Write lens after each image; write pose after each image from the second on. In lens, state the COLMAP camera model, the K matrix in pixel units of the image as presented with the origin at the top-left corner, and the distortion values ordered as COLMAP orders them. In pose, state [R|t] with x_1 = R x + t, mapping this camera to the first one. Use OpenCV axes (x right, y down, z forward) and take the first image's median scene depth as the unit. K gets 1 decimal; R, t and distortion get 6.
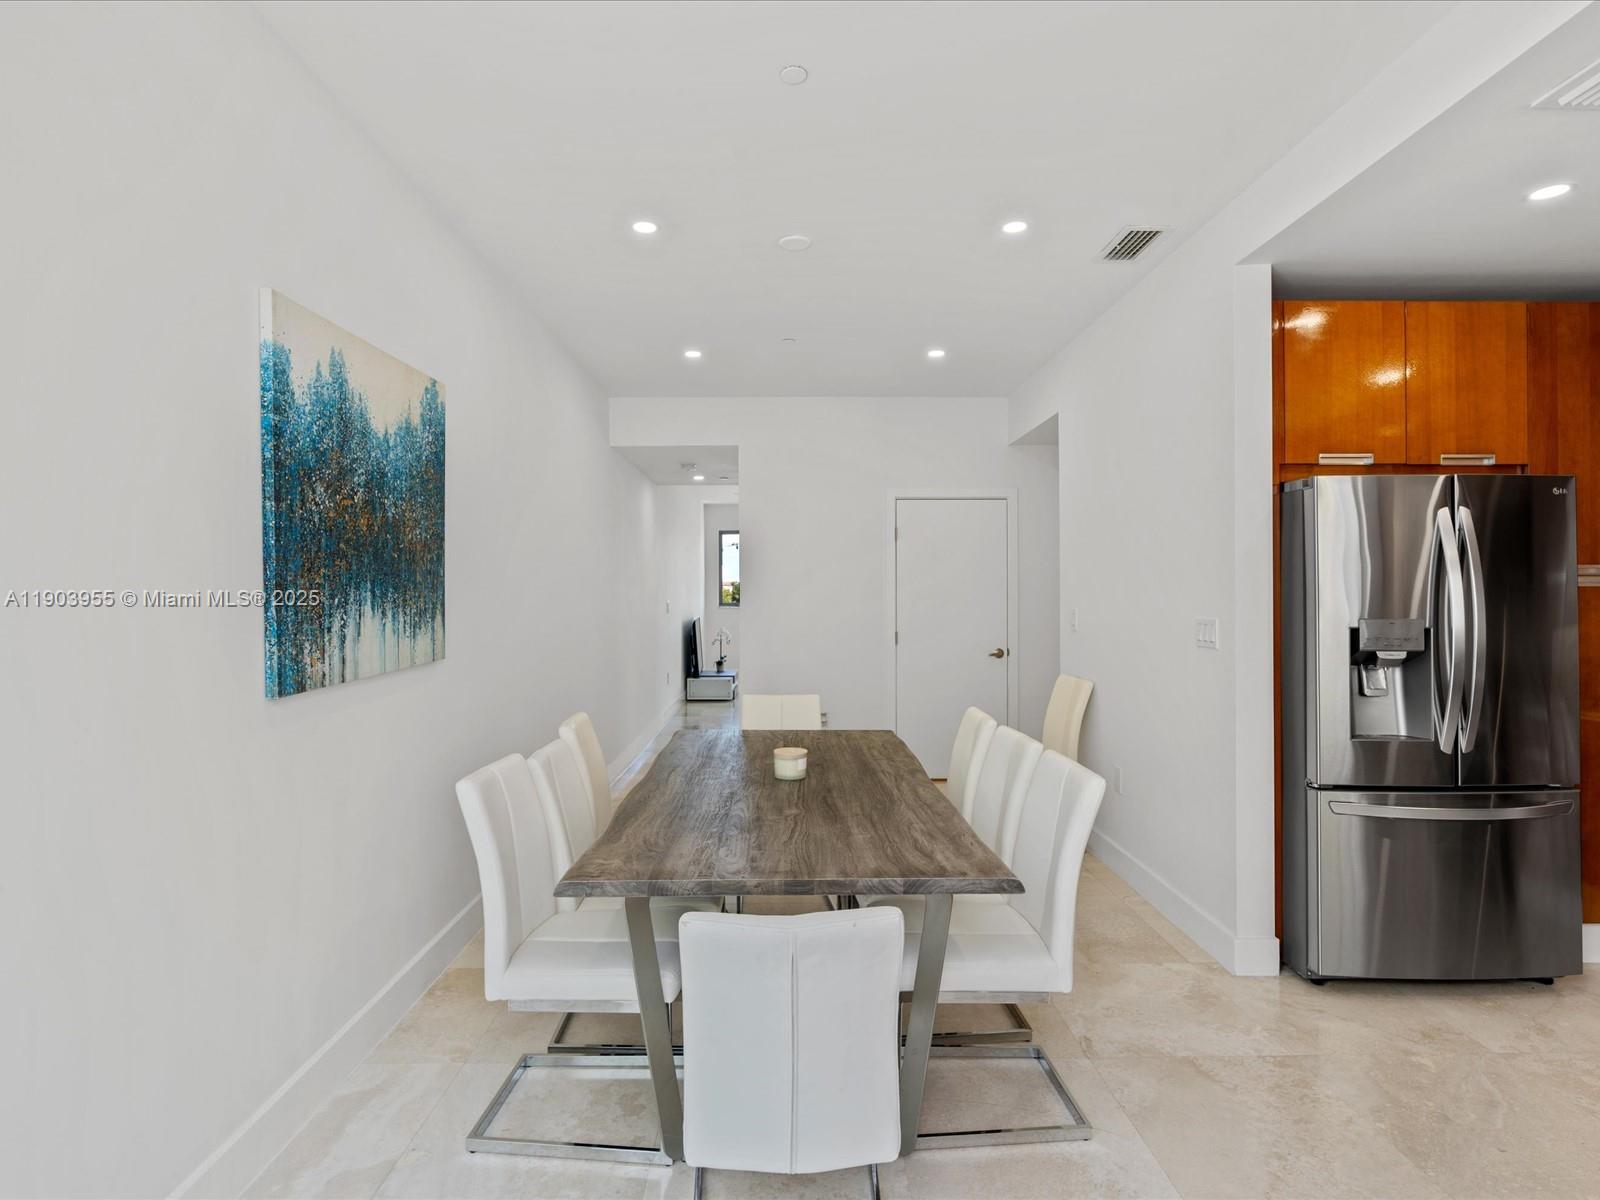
lens RADIAL K [[823.9, 0, 795.9], [0, 823.9, 593.6], [0, 0, 1]] dist [-0.003935, 0.005527]
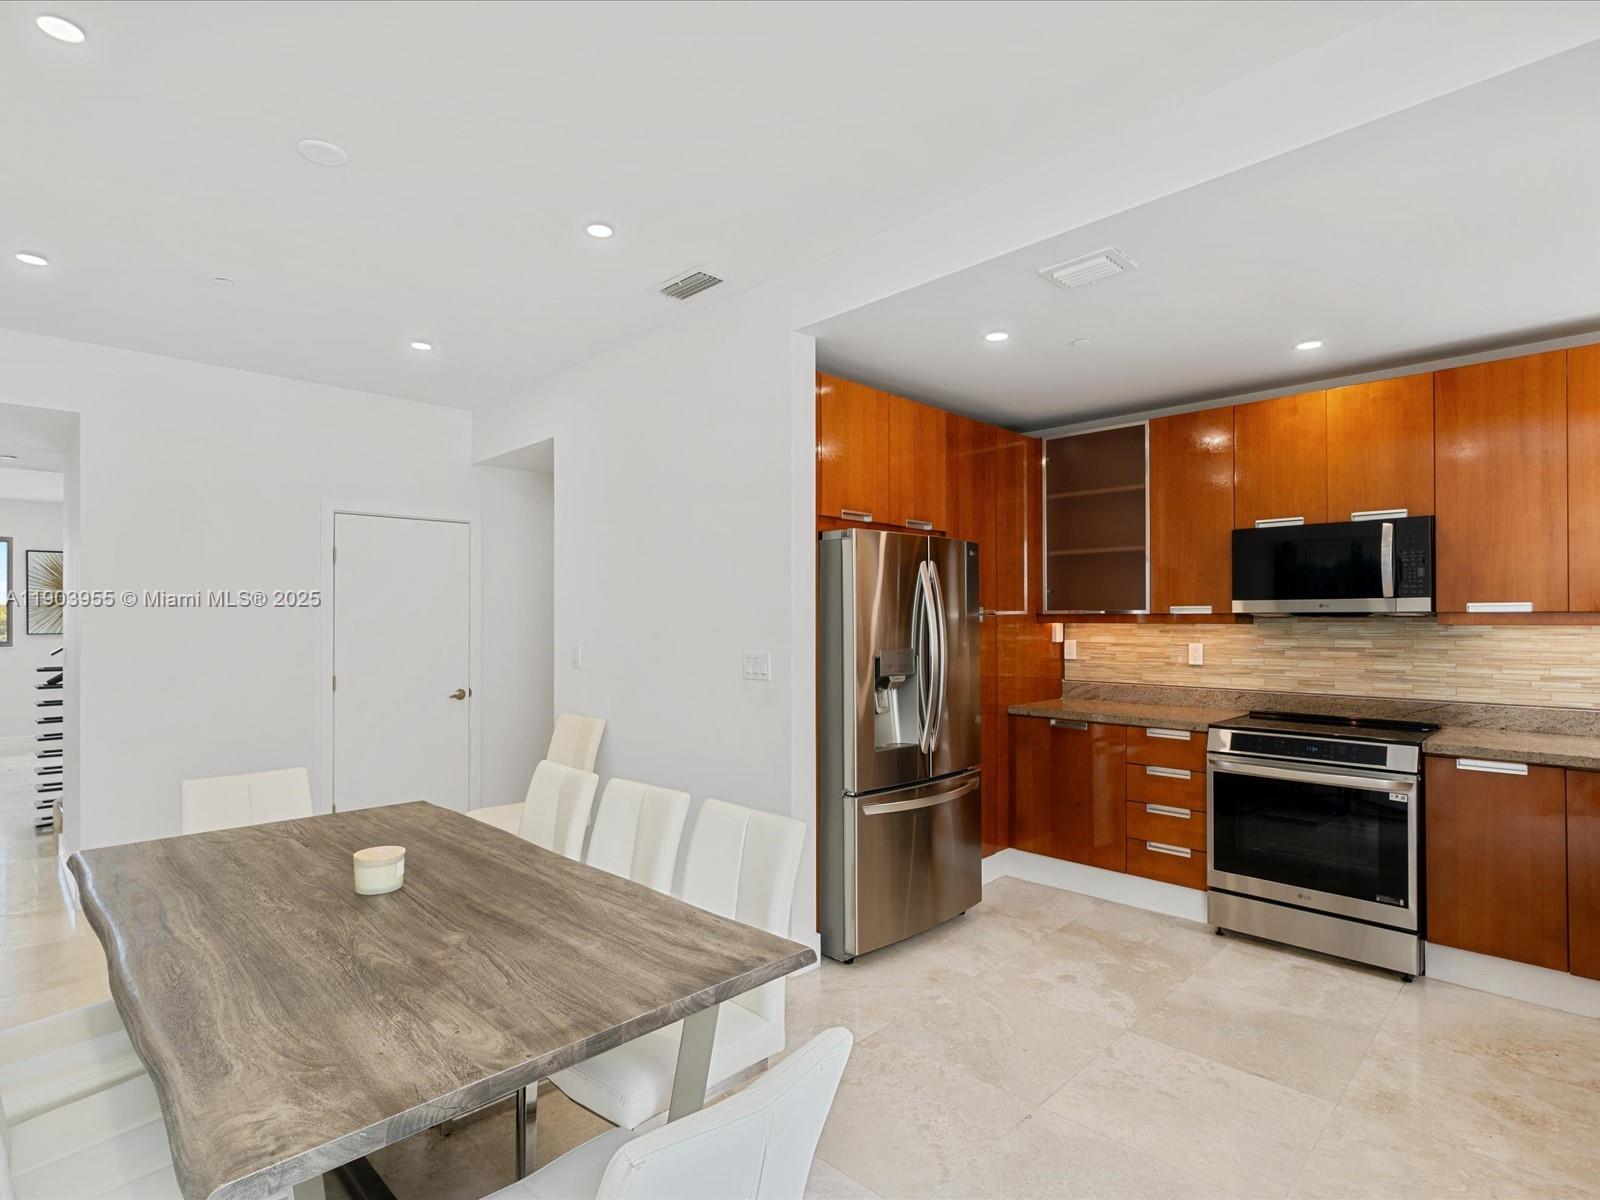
lens RADIAL K [[823.9, 0, 797.9], [0, 823.9, 616.4], [0, 0, 1]] dist [-0.003935, 0.005527]
pose [[0.718652, 0.002454, 0.695365, -0.280939], [0.002377, 0.999979, -0.005985, -0.014071], [-0.695366, 0.005954, 0.718631, 0.253093]]
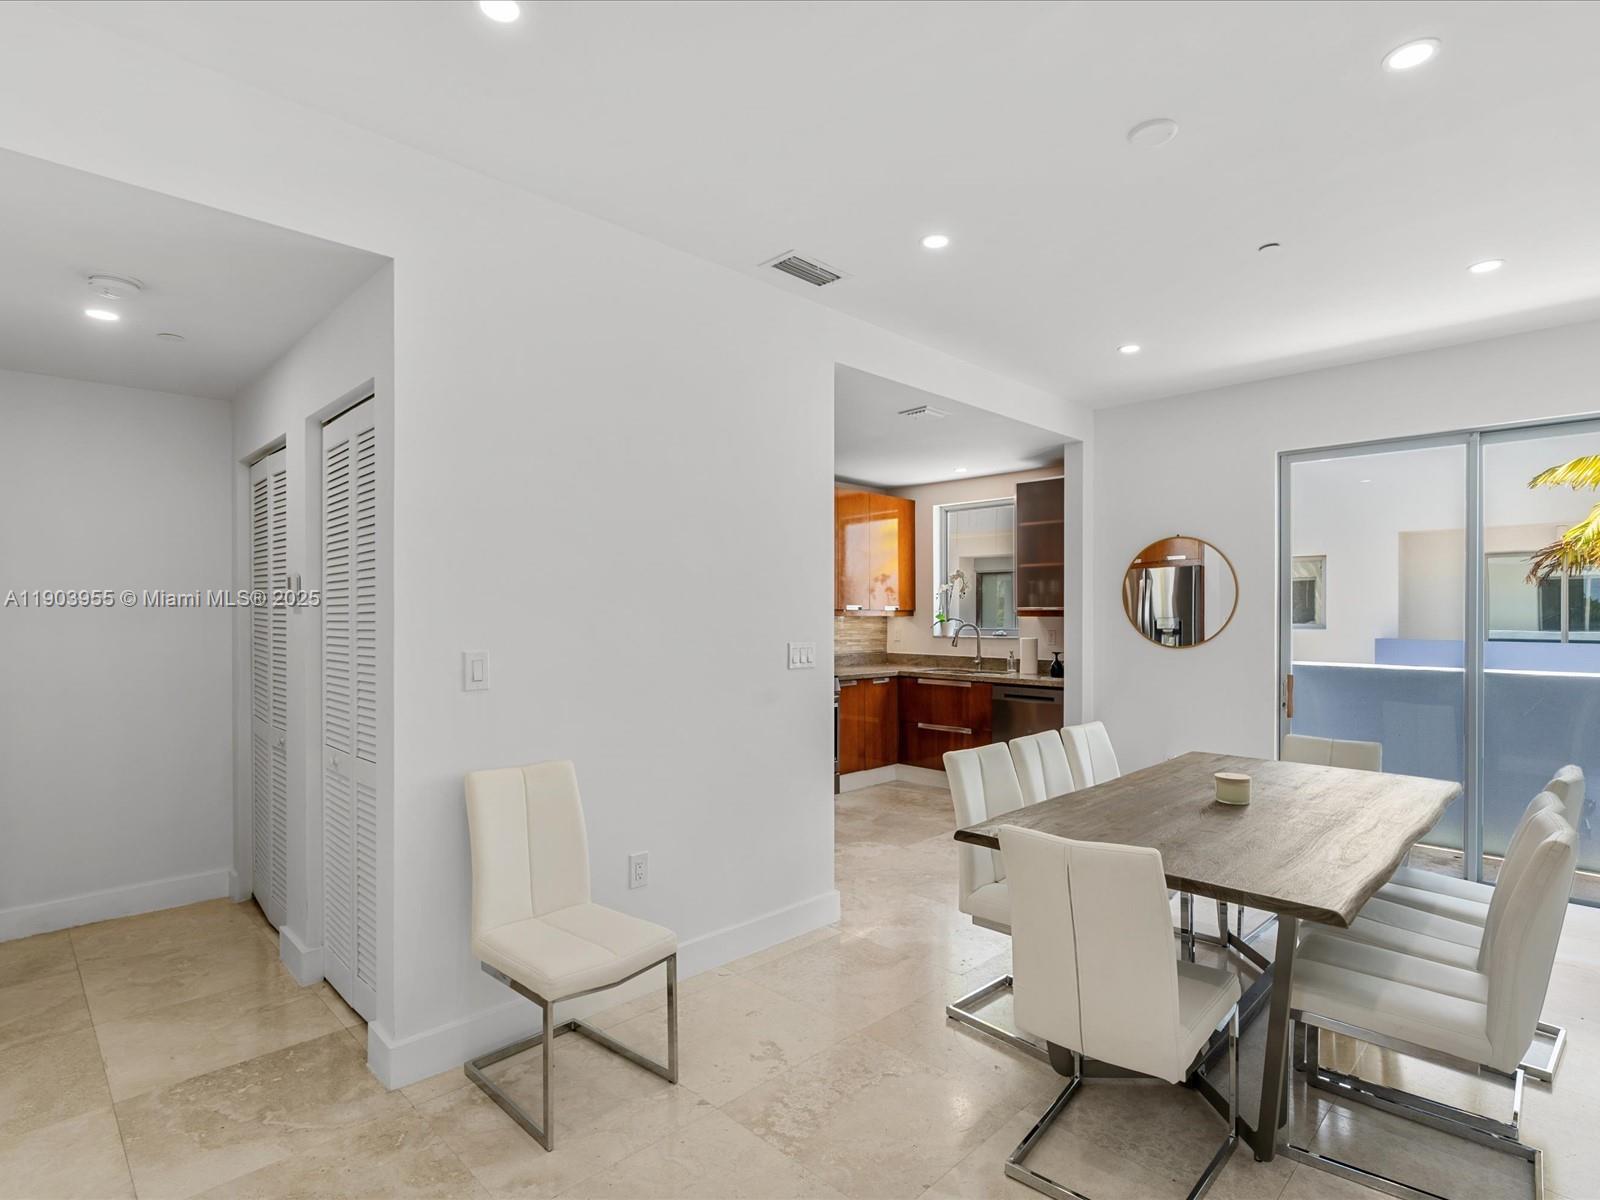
lens RADIAL K [[831.1, 0, 754.7], [0, 831.1, 604.2], [0, 0, 1]] dist [-0.041040, 0.005159]
pose [[-0.652486, 0.009570, 0.757741, -0.460327], [0.001470, 0.999934, -0.011363, -0.012226], [-0.757800, -0.006300, -0.652457, 2.419452]]
